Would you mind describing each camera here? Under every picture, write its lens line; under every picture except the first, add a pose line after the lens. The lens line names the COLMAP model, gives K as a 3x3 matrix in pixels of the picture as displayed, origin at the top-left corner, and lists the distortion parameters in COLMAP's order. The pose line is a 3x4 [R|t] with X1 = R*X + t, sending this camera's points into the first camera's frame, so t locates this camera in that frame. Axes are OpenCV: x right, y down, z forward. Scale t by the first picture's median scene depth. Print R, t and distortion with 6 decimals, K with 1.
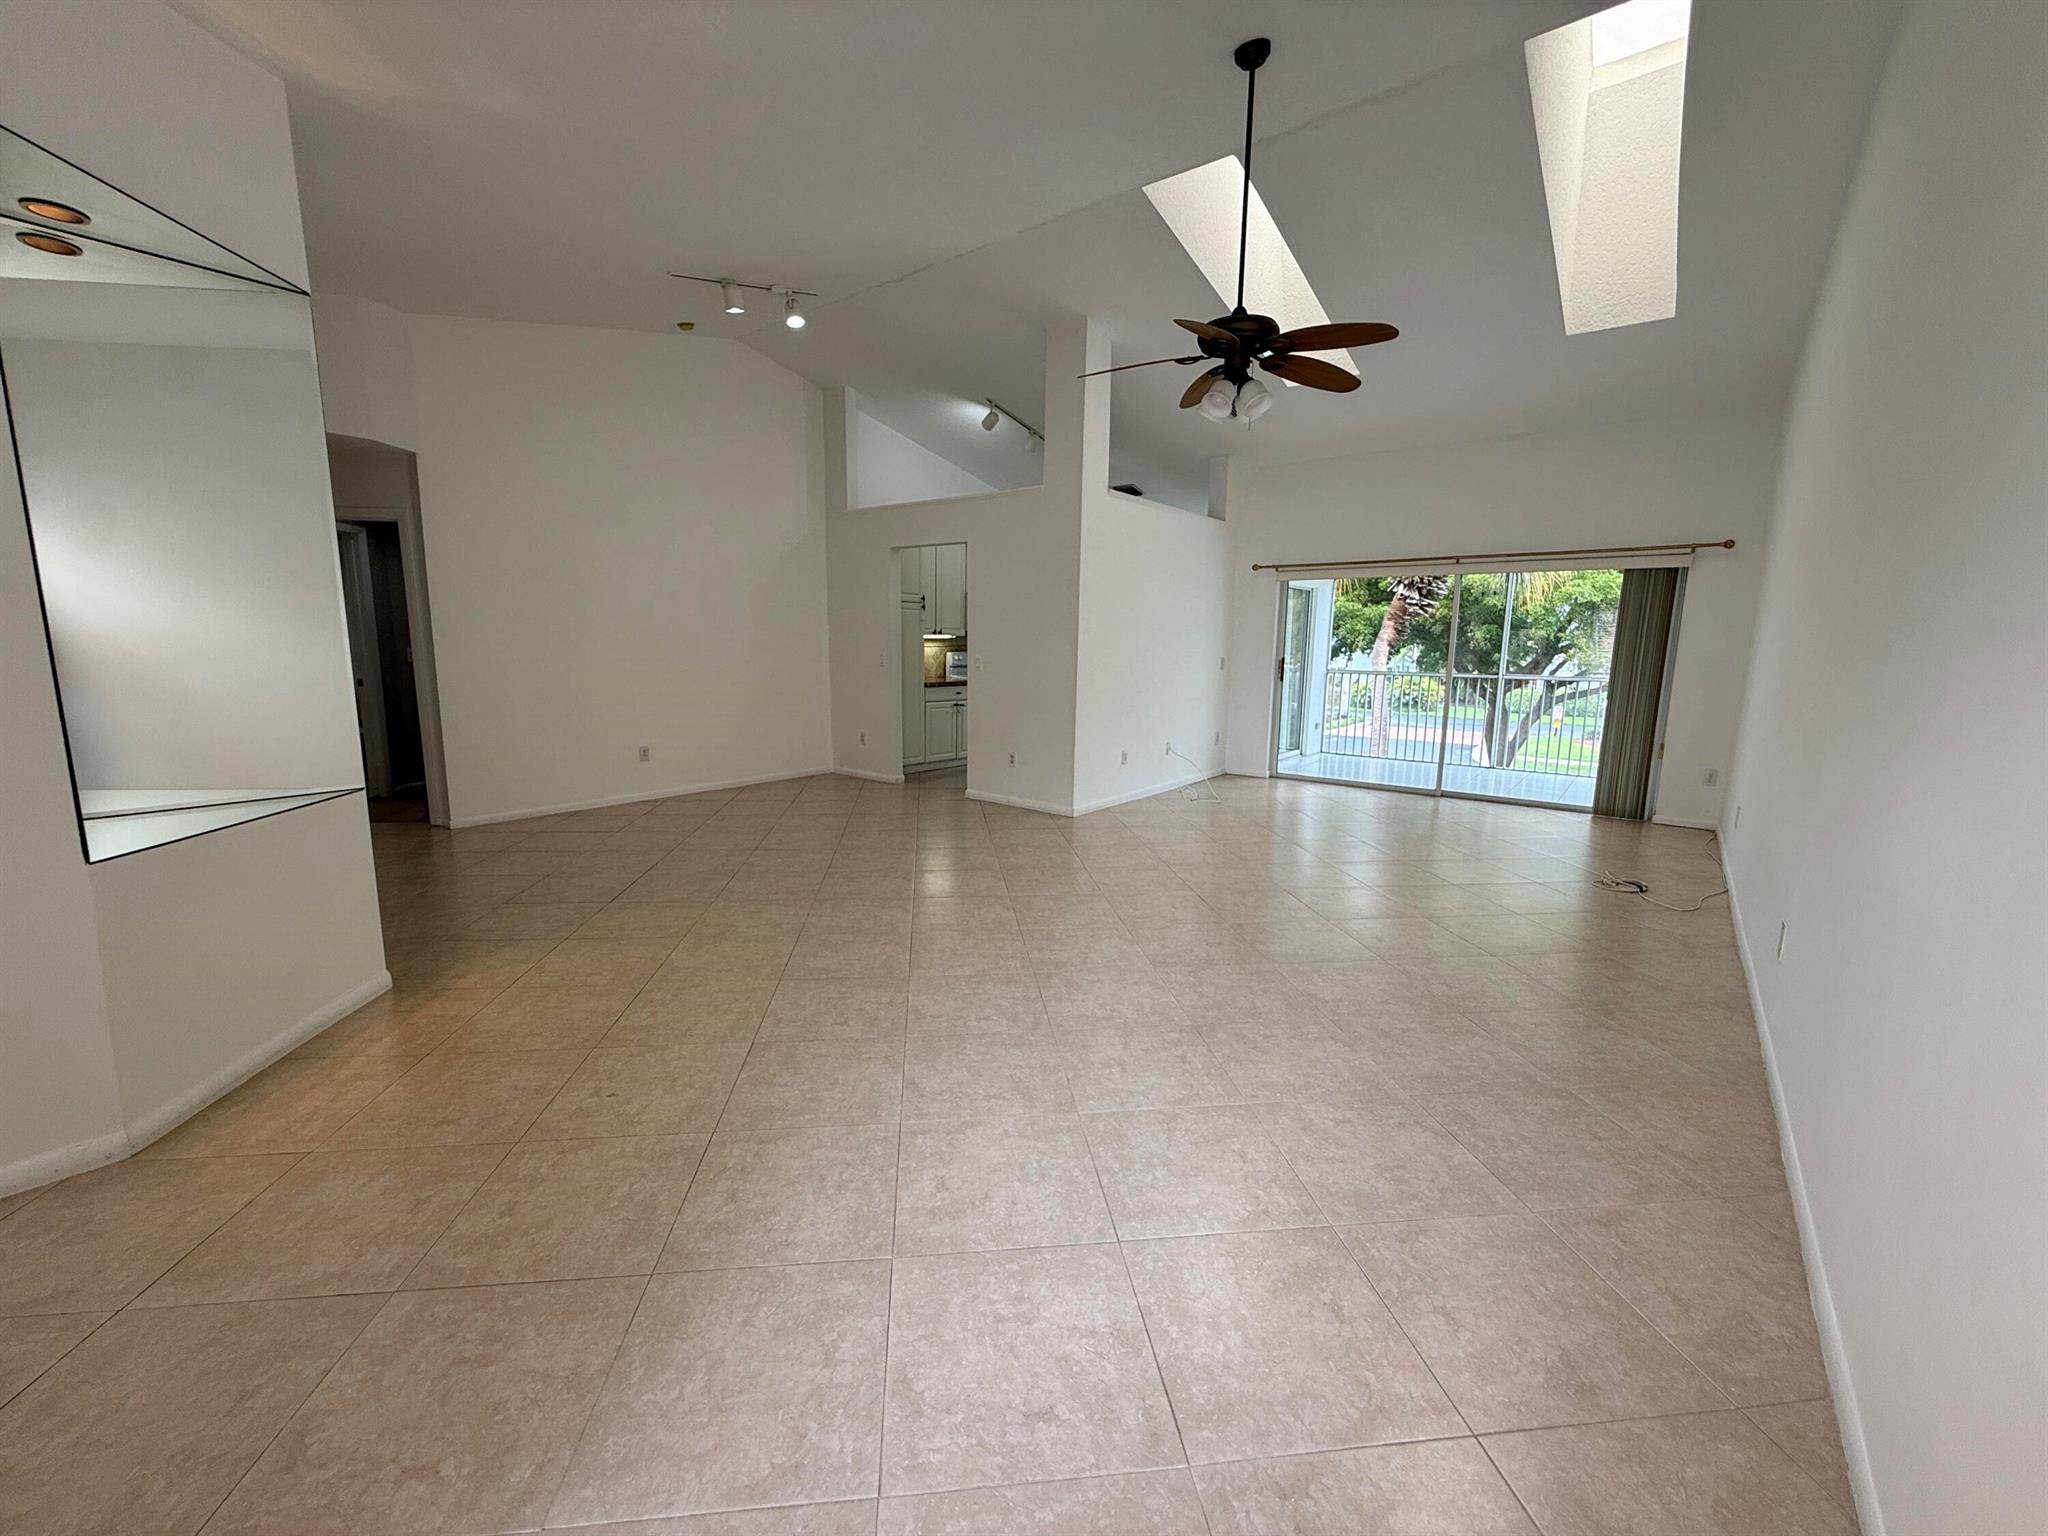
lens RADIAL K [[812.8, 0, 1020.6], [0, 812.8, 771.6], [0, 0, 1]] dist [-0.000207, 0.000269]
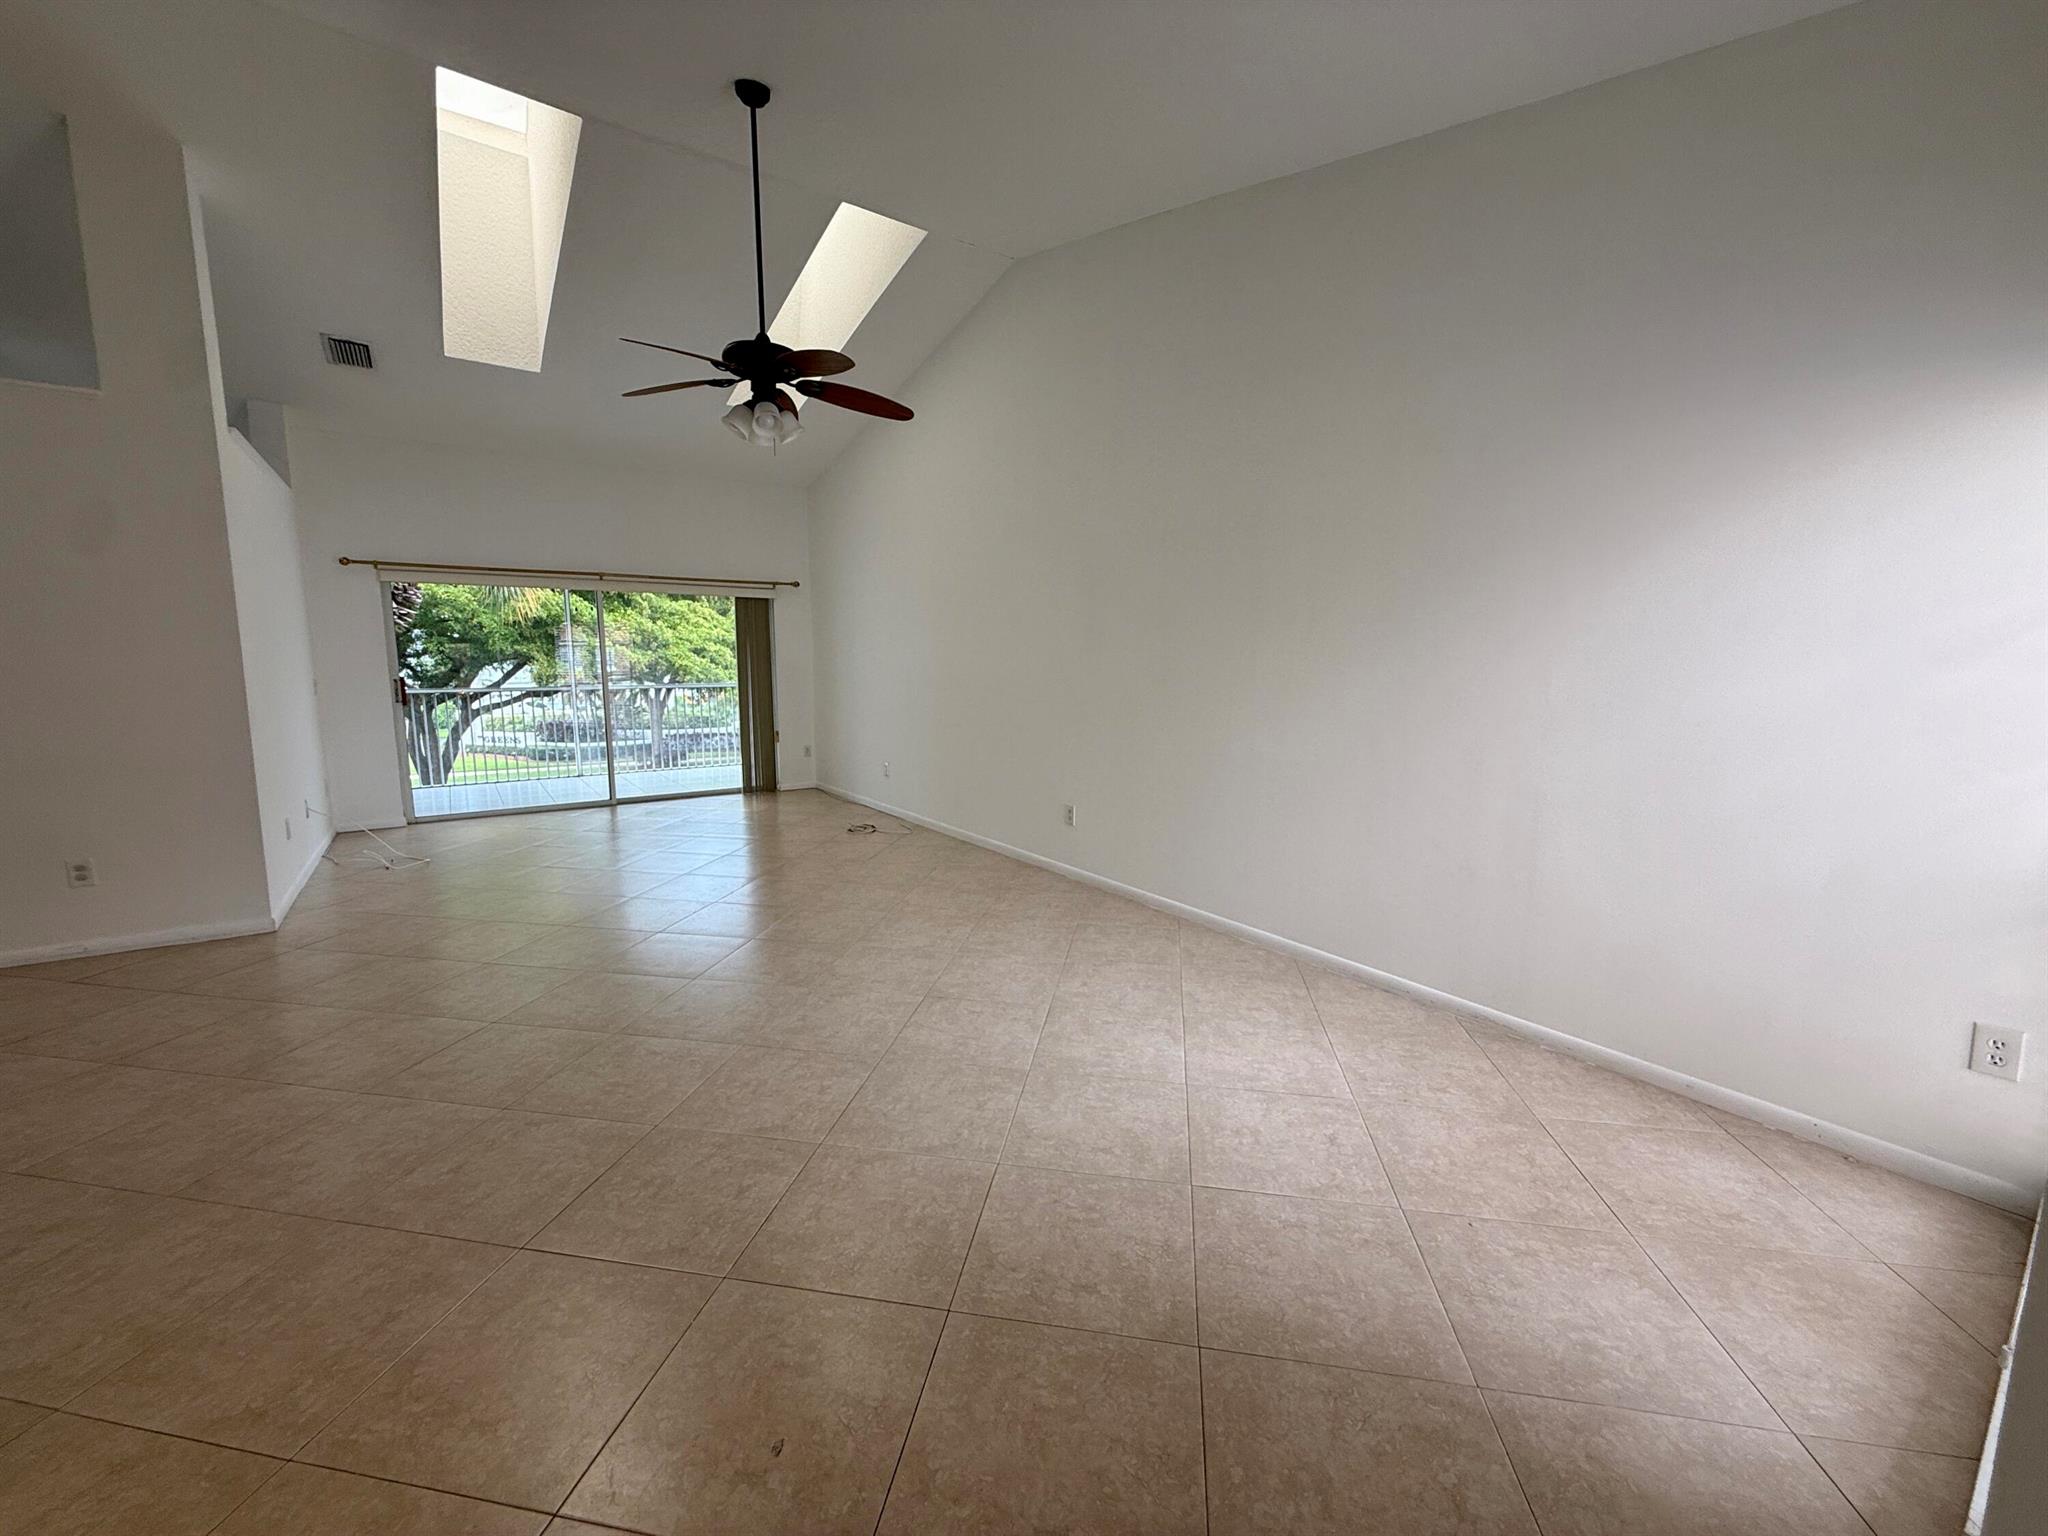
lens RADIAL K [[812.8, 0, 1020.6], [0, 812.8, 771.6], [0, 0, 1]] dist [-0.000207, 0.000269]
pose [[0.282146, -0.142818, 0.948682, -0.860542], [0.156914, 0.982411, 0.101229, -0.097638], [-0.946452, 0.120300, 0.299593, 0.558646]]
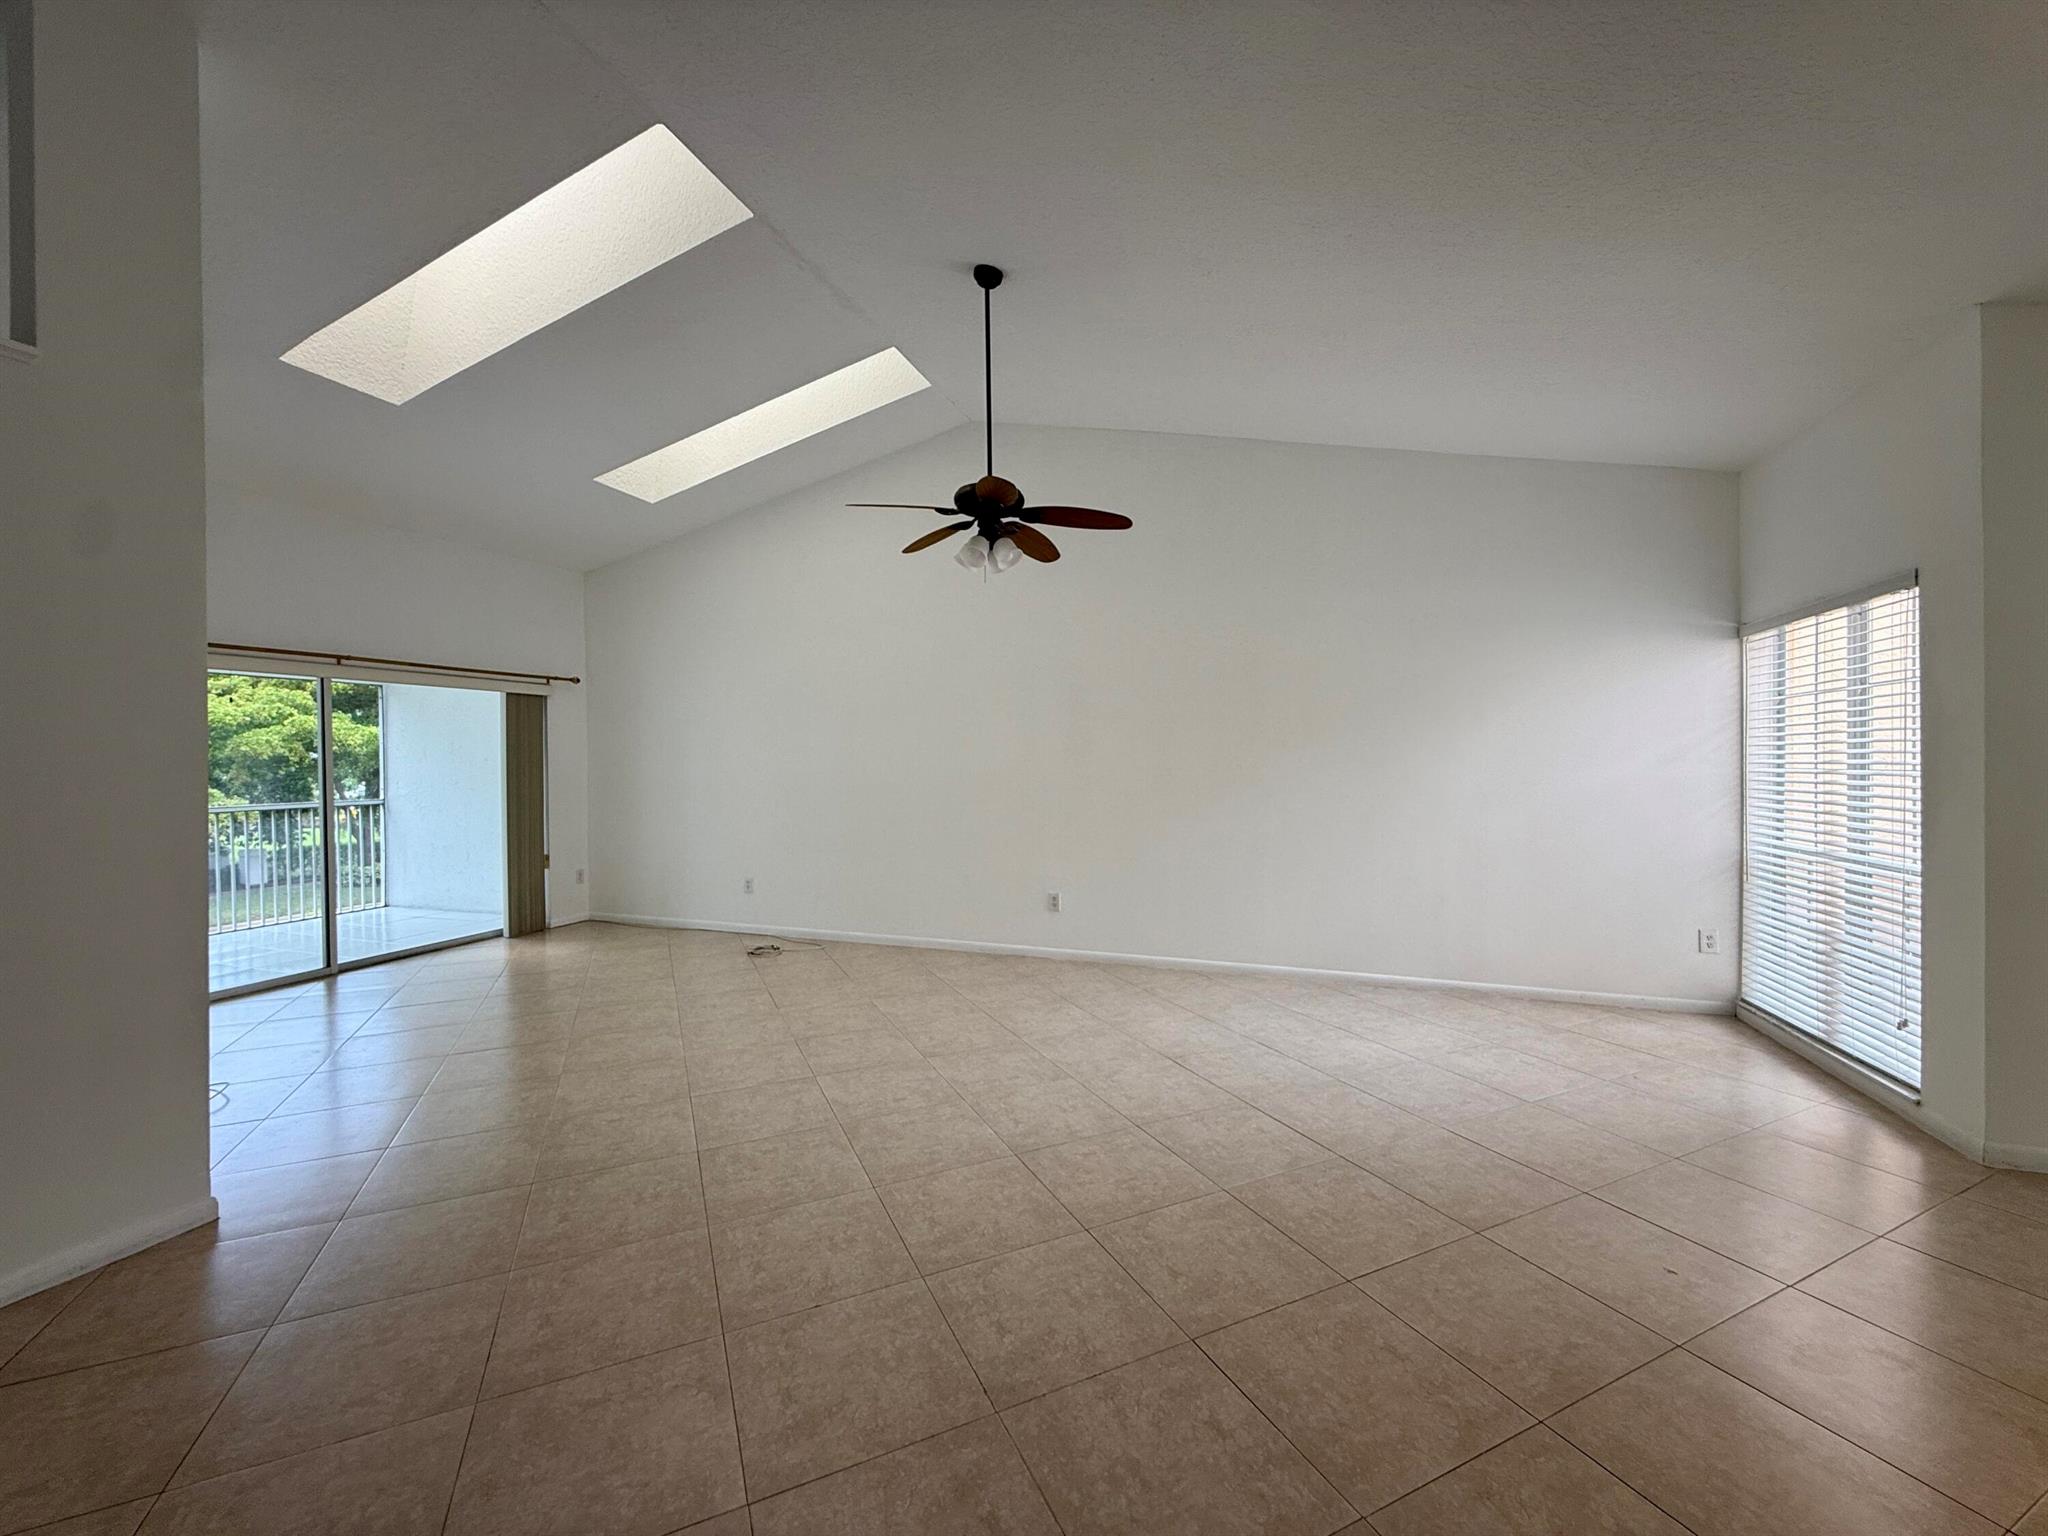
lens RADIAL K [[812.8, 0, 1020.6], [0, 812.8, 771.6], [0, 0, 1]] dist [-0.000207, 0.000269]
pose [[-0.320227, -0.025034, 0.947010, -1.026163], [0.155523, 0.984699, 0.078619, -0.307119], [-0.934488, 0.172458, -0.311434, 1.718826]]
